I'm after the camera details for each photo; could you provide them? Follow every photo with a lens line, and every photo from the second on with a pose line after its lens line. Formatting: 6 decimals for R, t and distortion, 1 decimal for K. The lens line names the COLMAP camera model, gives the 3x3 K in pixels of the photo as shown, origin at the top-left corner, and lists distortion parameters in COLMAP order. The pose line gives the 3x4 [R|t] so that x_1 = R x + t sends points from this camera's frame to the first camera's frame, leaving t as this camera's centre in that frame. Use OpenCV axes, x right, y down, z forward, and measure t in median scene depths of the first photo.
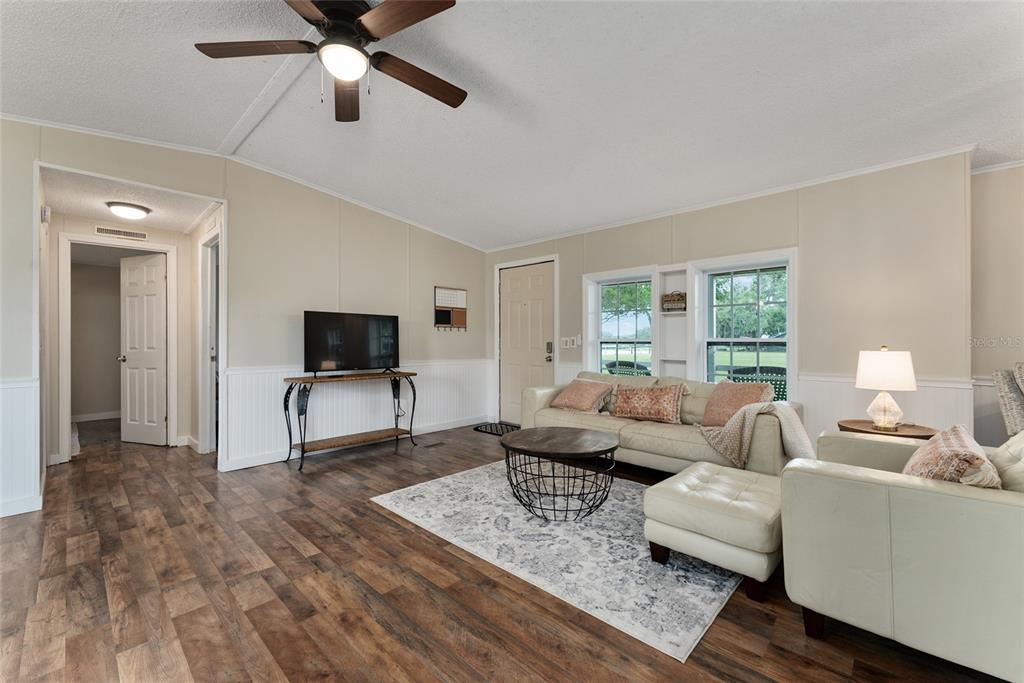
lens RADIAL K [[416.1, 0, 518.9], [0, 416.1, 334.8], [0, 0, 1]] dist [-0.001898, -0.000388]
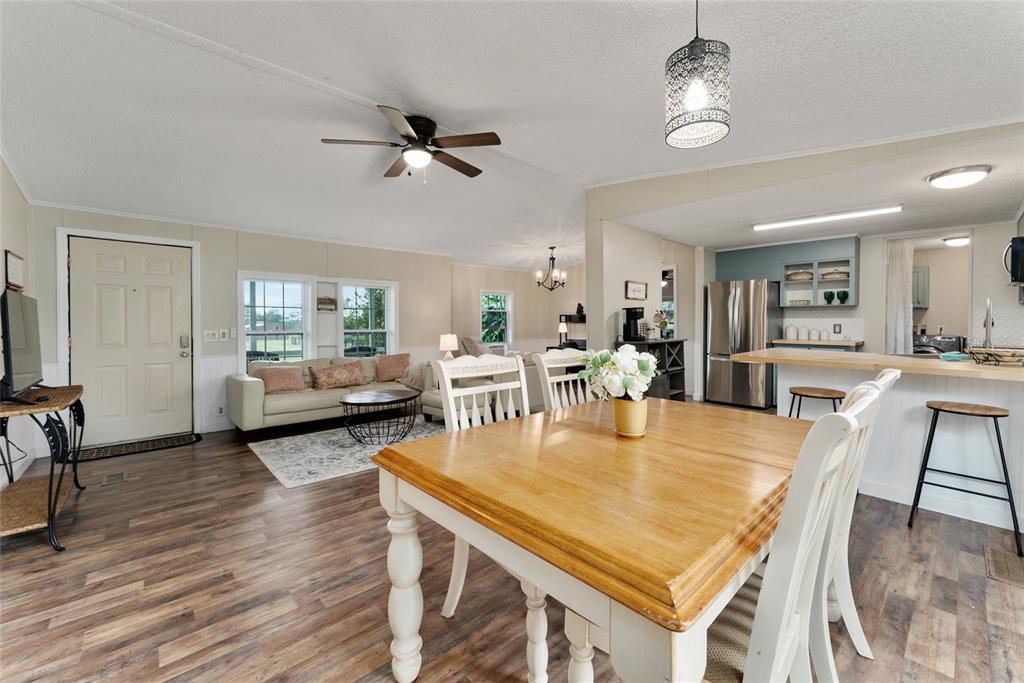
lens RADIAL K [[416.1, 0, 523.5], [0, 416.1, 328.0], [0, 0, 1]] dist [-0.001898, -0.000388]
pose [[0.073403, -0.008028, 0.997270, -1.087515], [-0.006501, 0.999943, 0.008528, -0.016657], [-0.997281, -0.007109, 0.073347, 0.270540]]
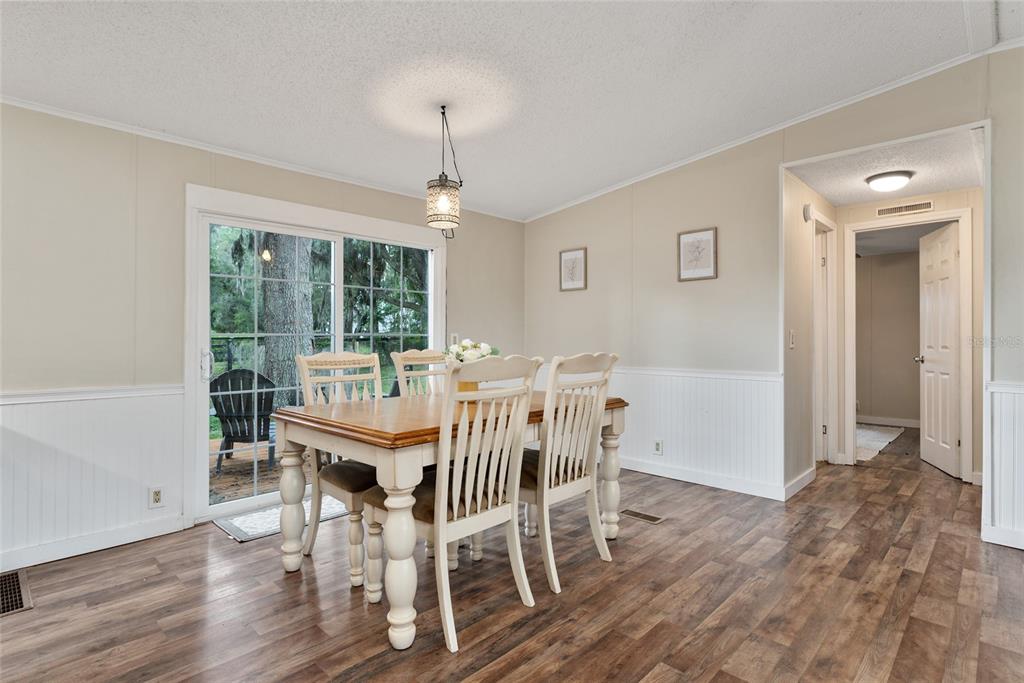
lens RADIAL K [[506.5, 0, 520.4], [0, 506.5, 339.0], [0, 0, 1]] dist [0.001822, 0.000758]
pose [[-0.017435, 0.009882, -0.999799, 0.092093], [0.012235, 0.999878, 0.009669, -0.003045], [0.999773, -0.012063, -0.017554, 0.285274]]
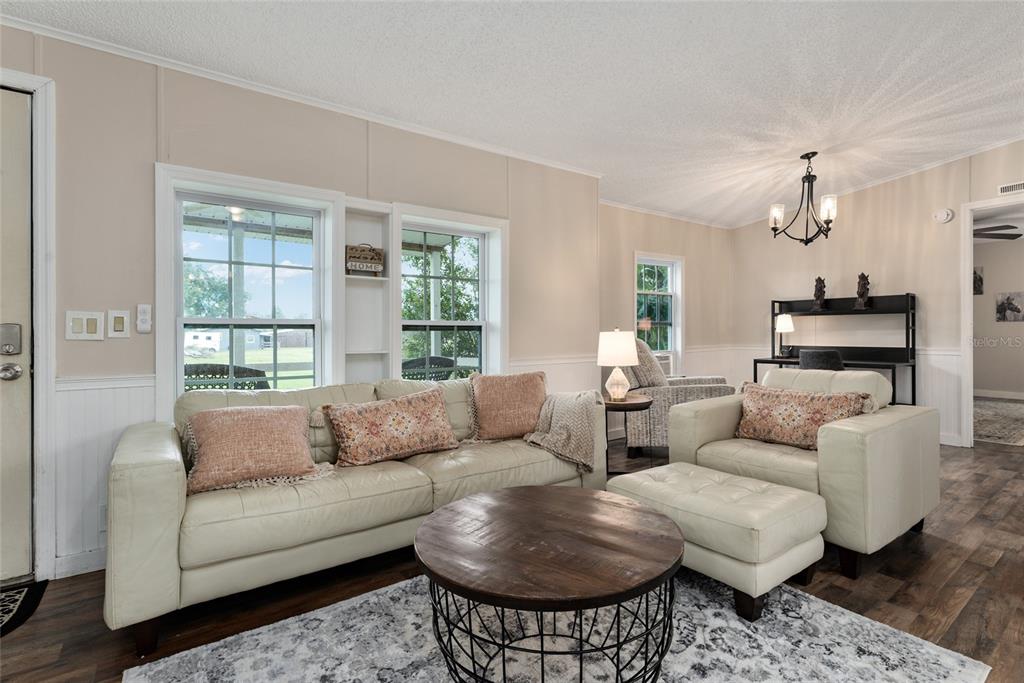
lens RADIAL K [[476.9, 0, 516.4], [0, 476.9, 331.7], [0, 0, 1]] dist [-0.000934, 0.000623]
pose [[0.193859, 0.000959, 0.981029, -0.322242], [-0.009687, 0.999953, 0.000936, 0.027722], [-0.980981, -0.009685, 0.193860, 0.717321]]
